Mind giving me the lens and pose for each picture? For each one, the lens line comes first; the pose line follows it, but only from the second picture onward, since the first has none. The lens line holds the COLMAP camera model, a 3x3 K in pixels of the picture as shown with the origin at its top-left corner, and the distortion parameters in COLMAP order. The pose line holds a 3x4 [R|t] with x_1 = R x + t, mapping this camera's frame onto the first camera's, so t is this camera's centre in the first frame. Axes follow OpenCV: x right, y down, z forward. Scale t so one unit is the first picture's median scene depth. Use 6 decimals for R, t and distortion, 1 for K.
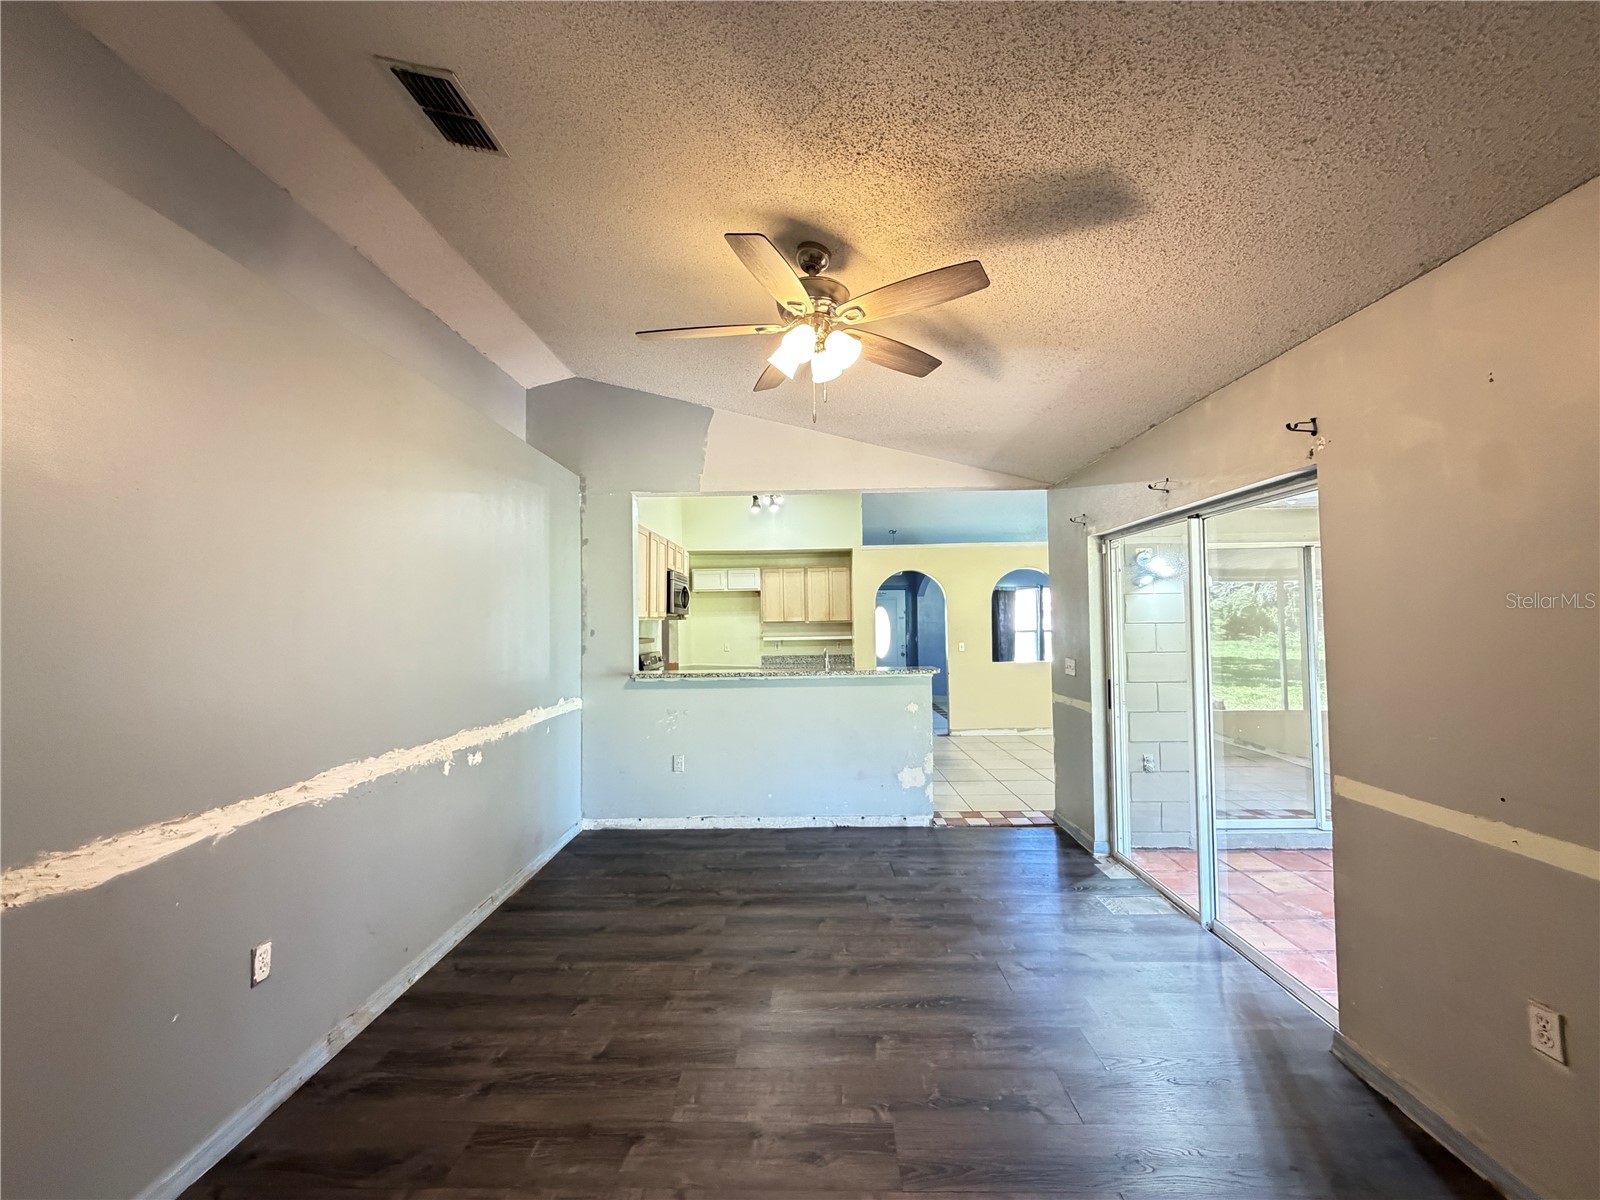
lens RADIAL K [[636.0, 0, 798.0], [0, 636.0, 599.9], [0, 0, 1]] dist [-0.000206, 0.000157]
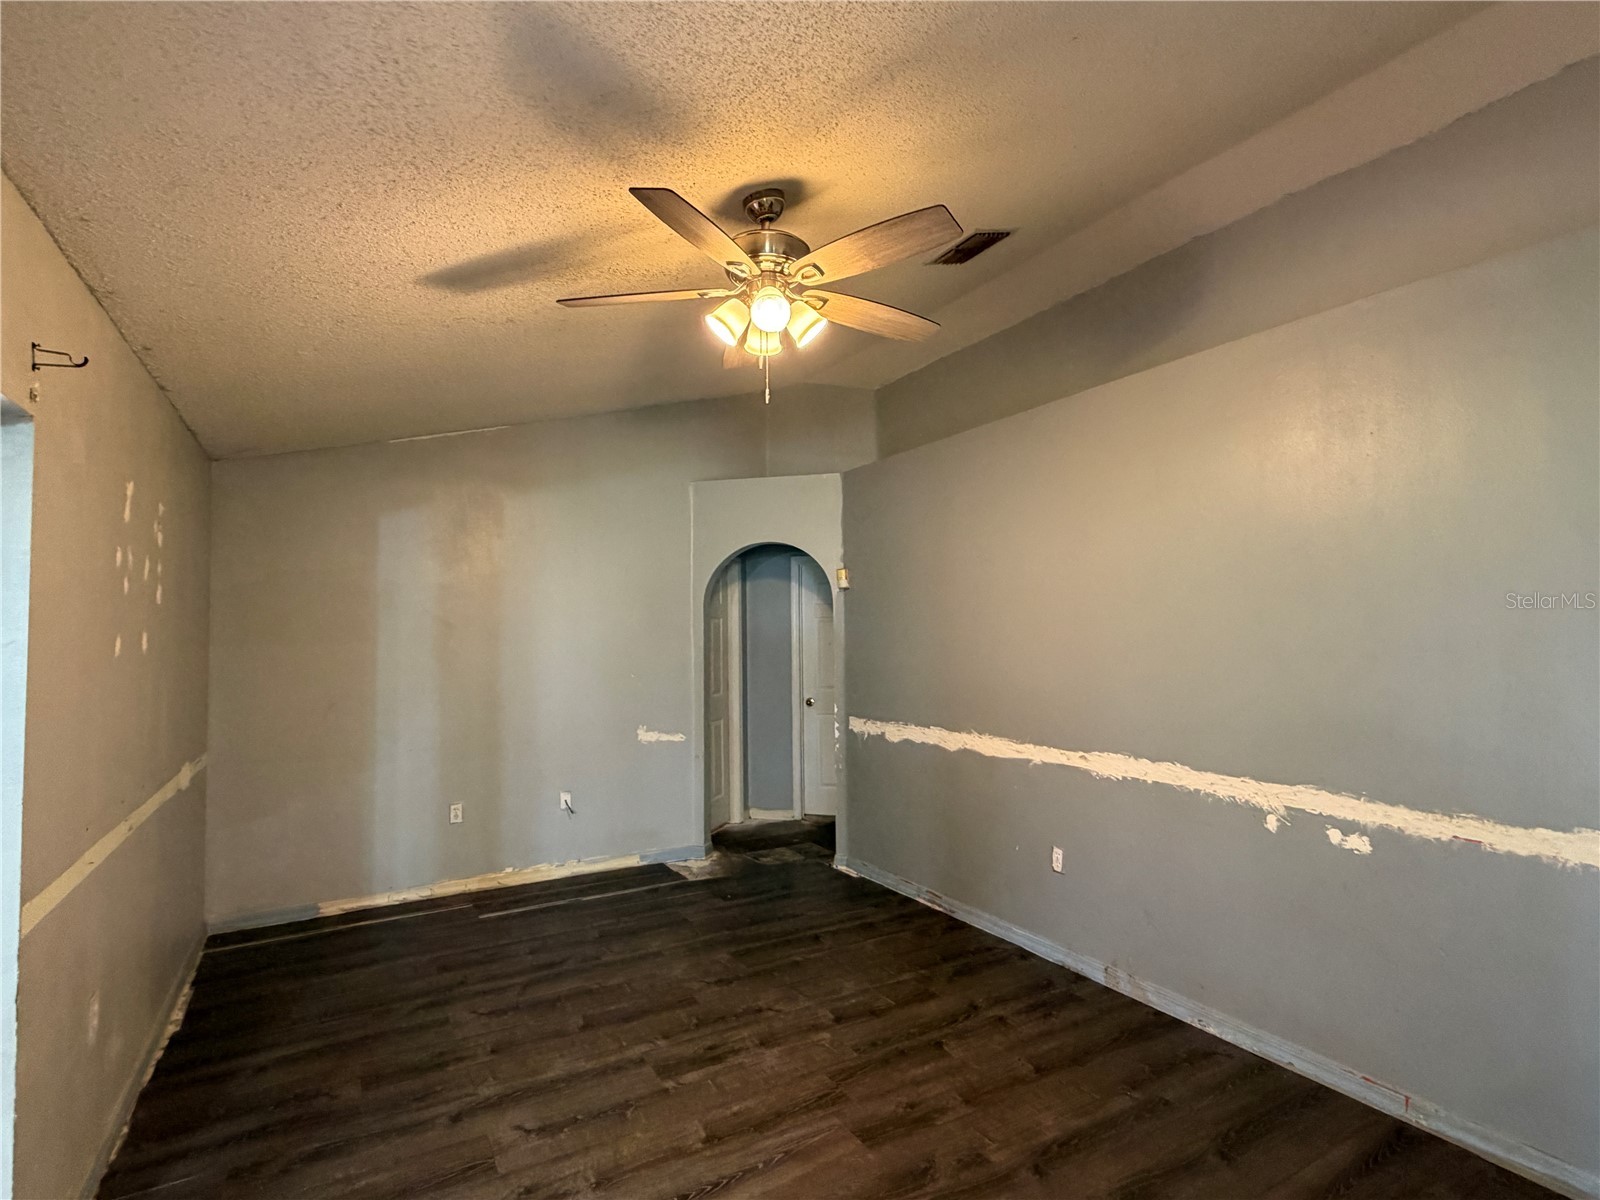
lens RADIAL K [[797.4, 0, 800.0], [0, 797.4, 600.0], [0, 0, 1]] dist [-0.000966, -0.000181]
pose [[-0.855604, -0.000948, -0.517630, 0.320484], [0.037776, 0.997217, -0.064267, 0.027187], [0.516250, -0.074542, -0.853188, 1.142538]]
